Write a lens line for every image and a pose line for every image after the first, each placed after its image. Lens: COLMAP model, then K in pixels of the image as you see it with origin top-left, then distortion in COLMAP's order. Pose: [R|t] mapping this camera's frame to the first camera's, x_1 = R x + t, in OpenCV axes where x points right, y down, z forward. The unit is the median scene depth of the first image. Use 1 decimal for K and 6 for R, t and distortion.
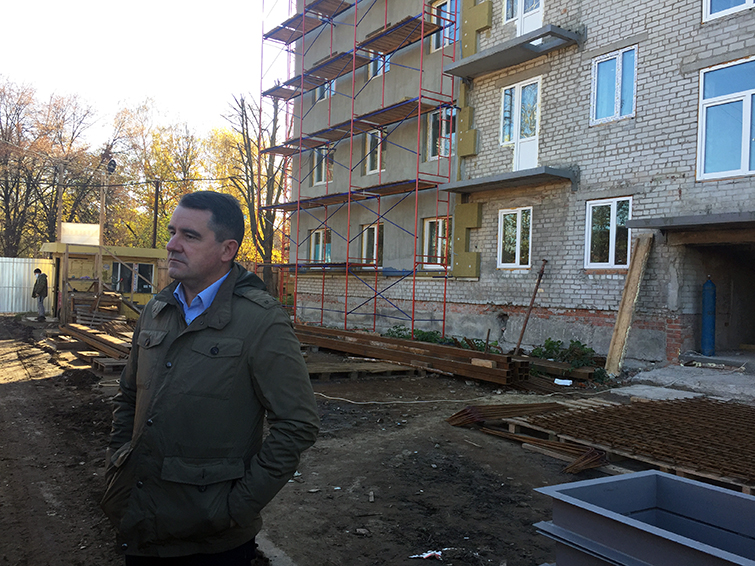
lens RADIAL K [[639.8, 0, 377.5], [0, 639.8, 283.0], [0, 0, 1]] dist [0.013854, -0.006413]
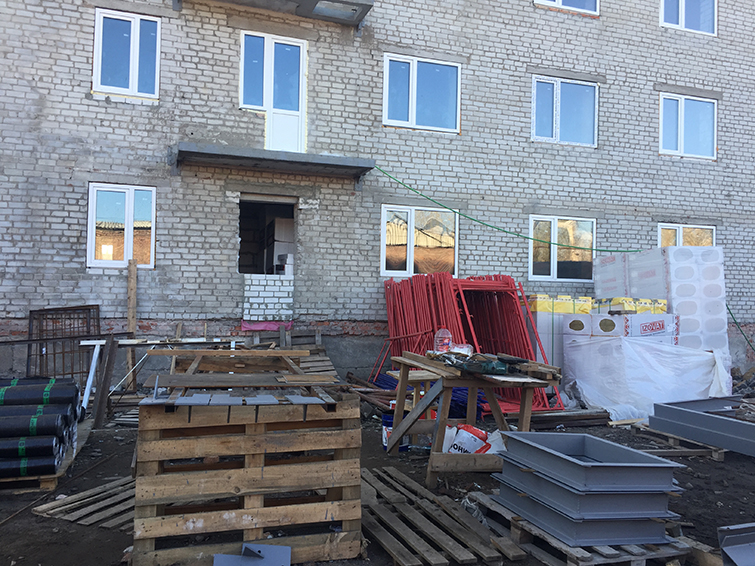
lens RADIAL K [[639.8, 0, 377.5], [0, 639.8, 283.0], [0, 0, 1]] dist [0.013854, -0.006413]
pose [[0.271524, -0.000402, 0.962432, -0.741828], [-0.004187, 0.999990, 0.001599, -0.021026], [-0.962423, -0.004464, 0.271519, 0.997724]]
